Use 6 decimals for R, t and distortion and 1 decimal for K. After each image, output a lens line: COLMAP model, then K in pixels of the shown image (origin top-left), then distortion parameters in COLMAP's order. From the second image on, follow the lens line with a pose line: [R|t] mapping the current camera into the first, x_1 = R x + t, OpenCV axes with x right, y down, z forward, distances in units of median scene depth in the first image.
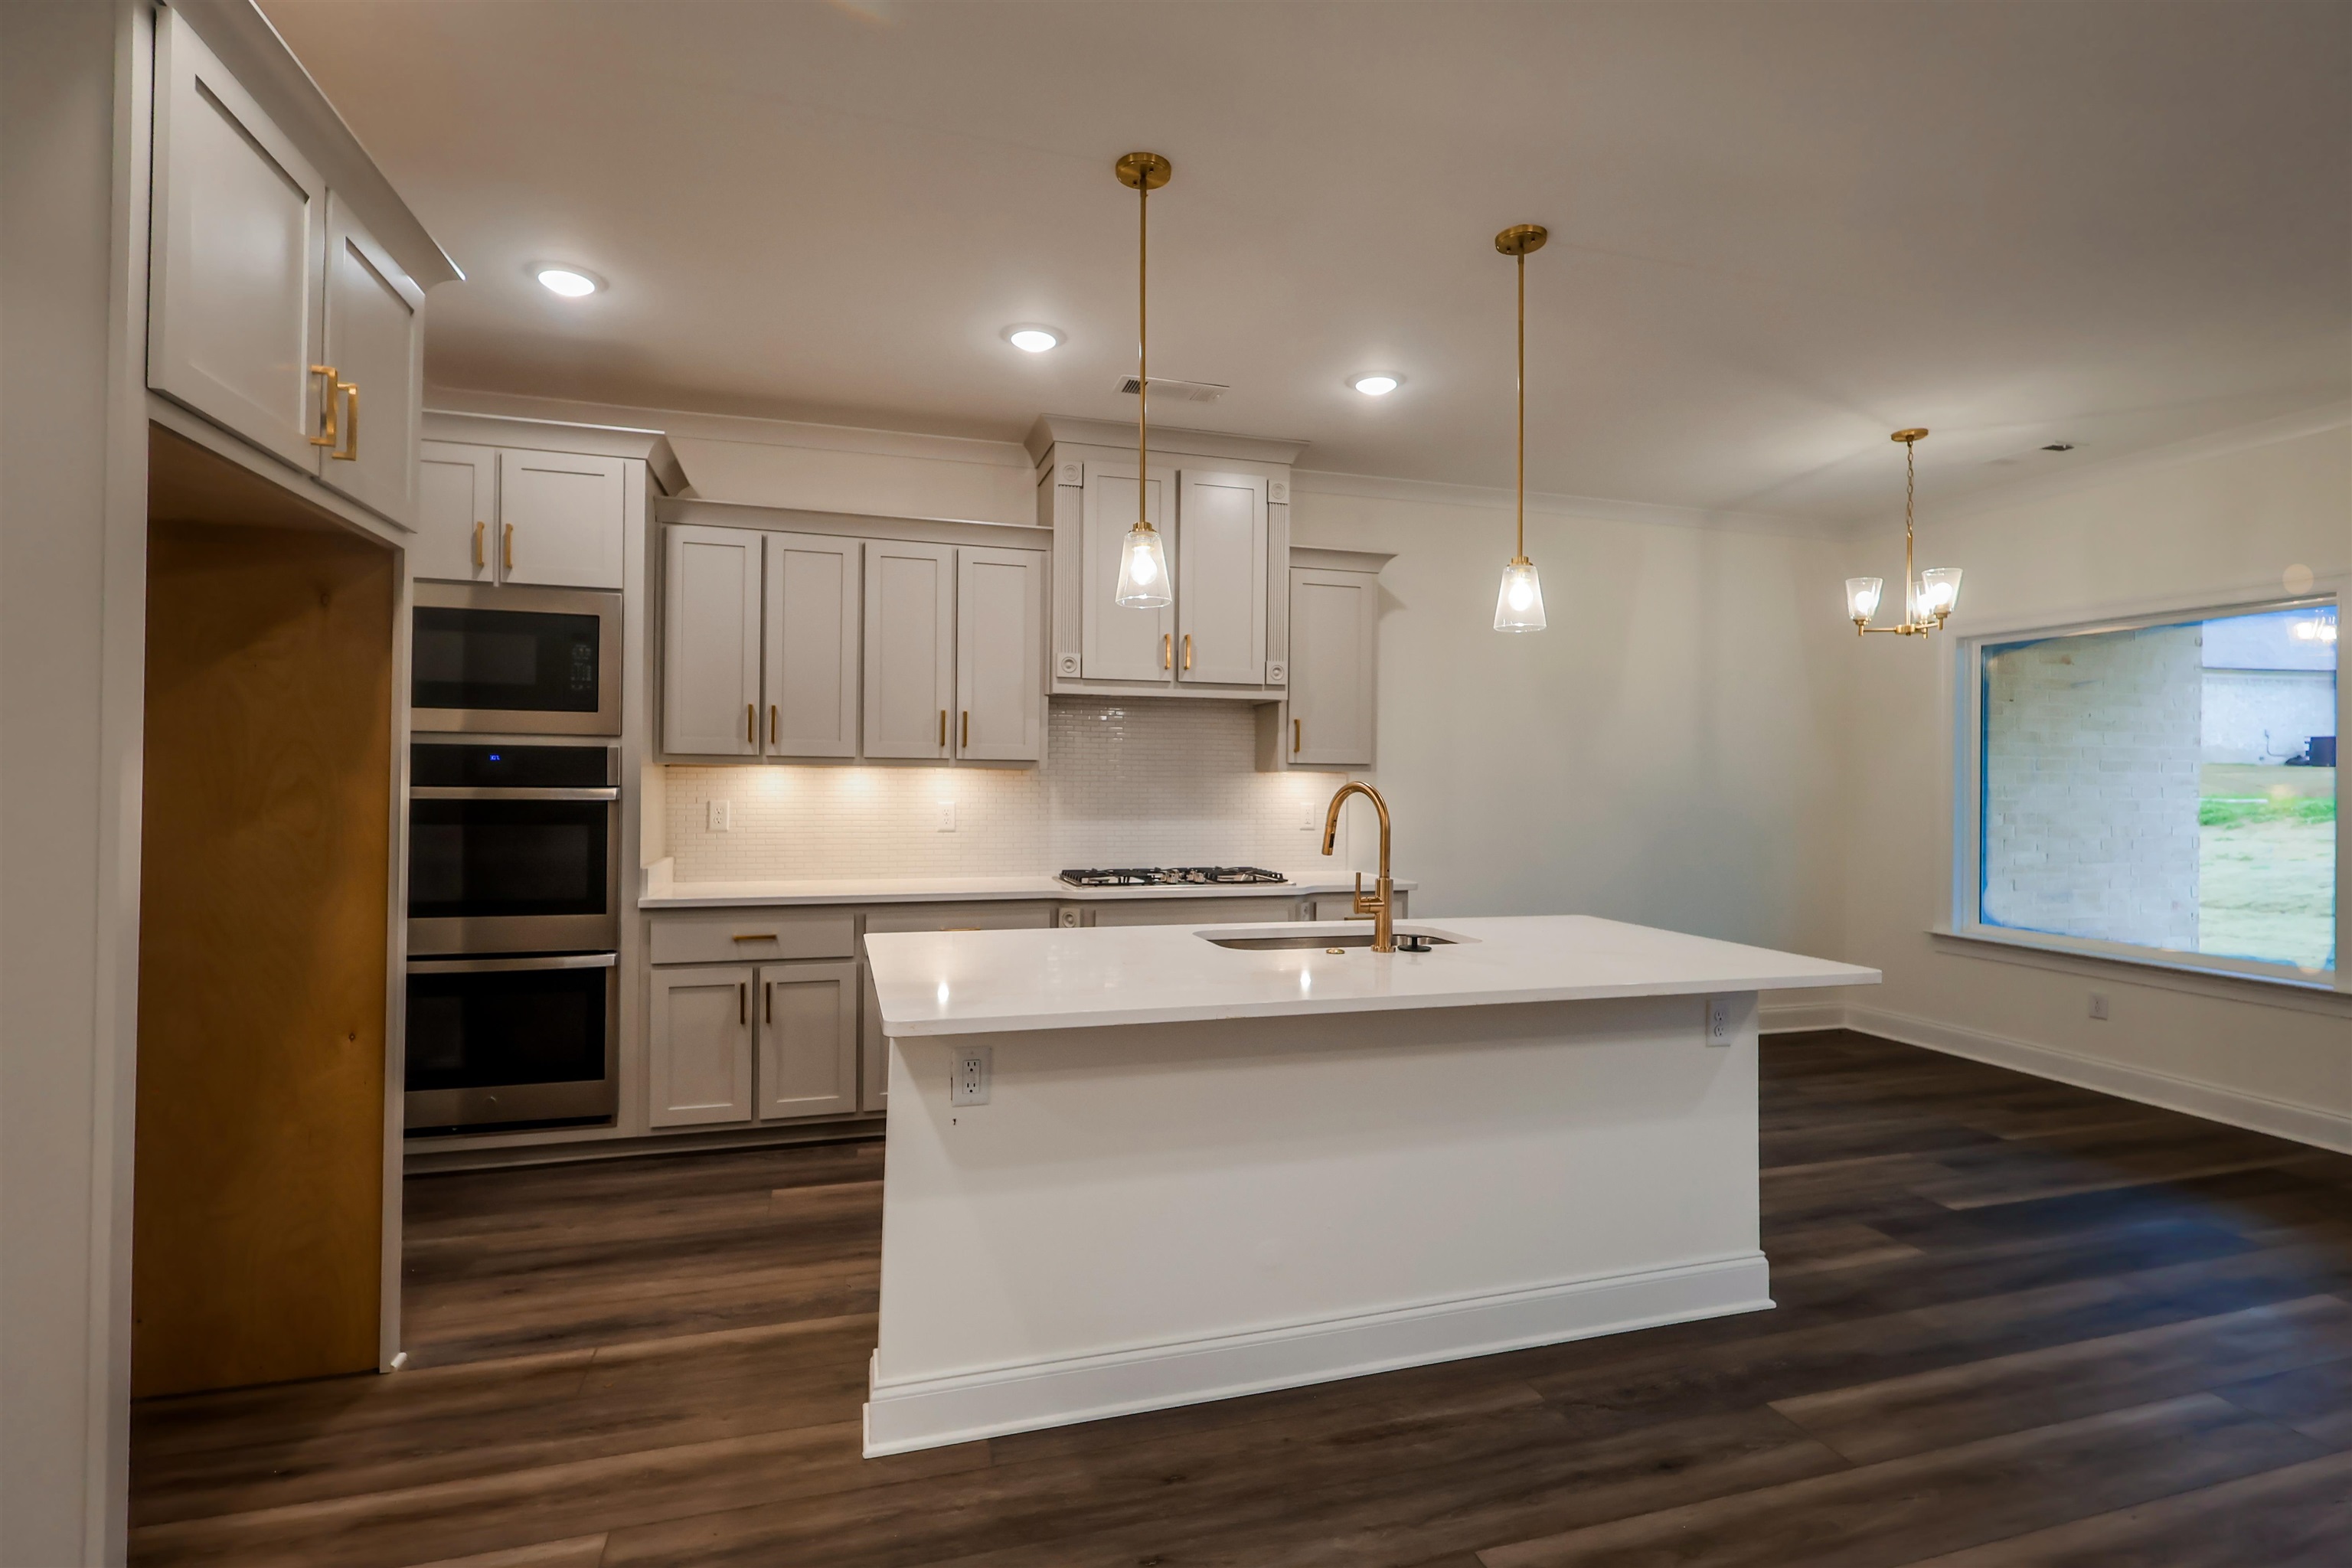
lens RADIAL K [[1093.8, 0, 1181.9], [0, 1093.8, 778.9], [0, 0, 1]] dist [-0.001040, 0.000483]
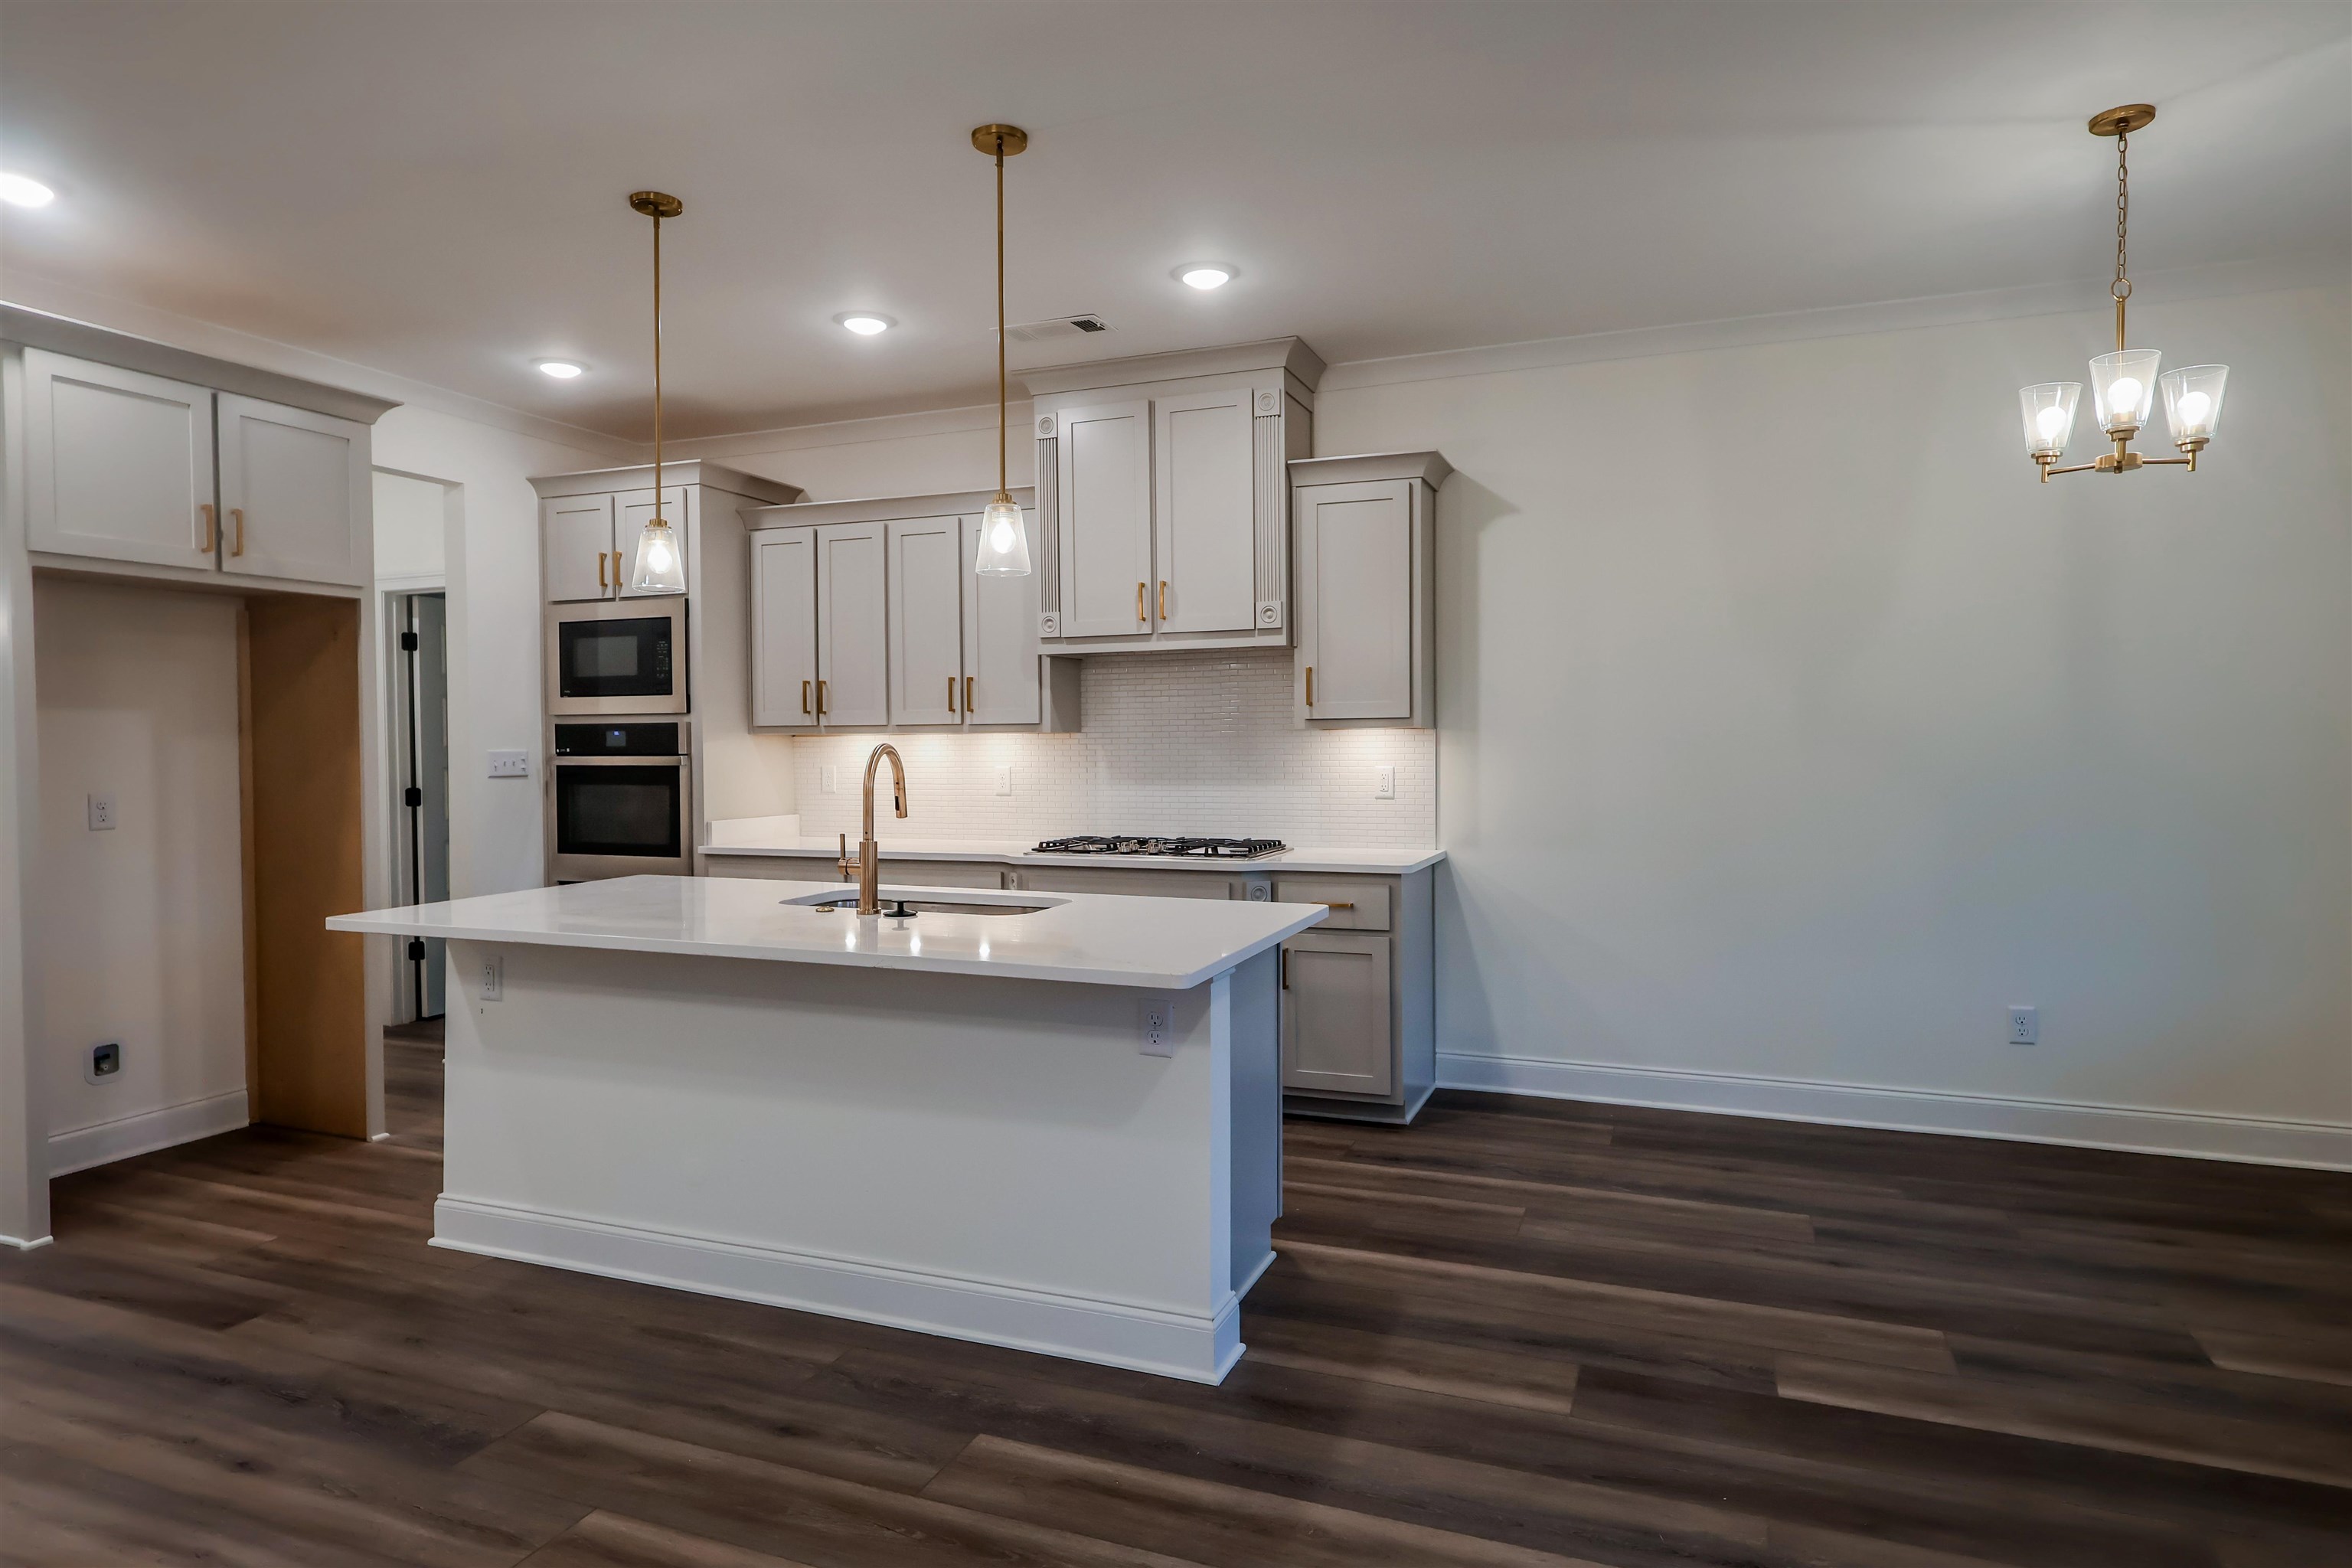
lens RADIAL K [[1331.9, 0, 1179.9], [0, 1331.9, 779.5], [0, 0, 1]] dist [0.004685, 0.000174]
pose [[0.783971, 0.002445, -0.620793, 0.885238], [0.016318, 0.999566, 0.024544, 0.007421], [0.620583, -0.029373, 0.783590, 0.172840]]
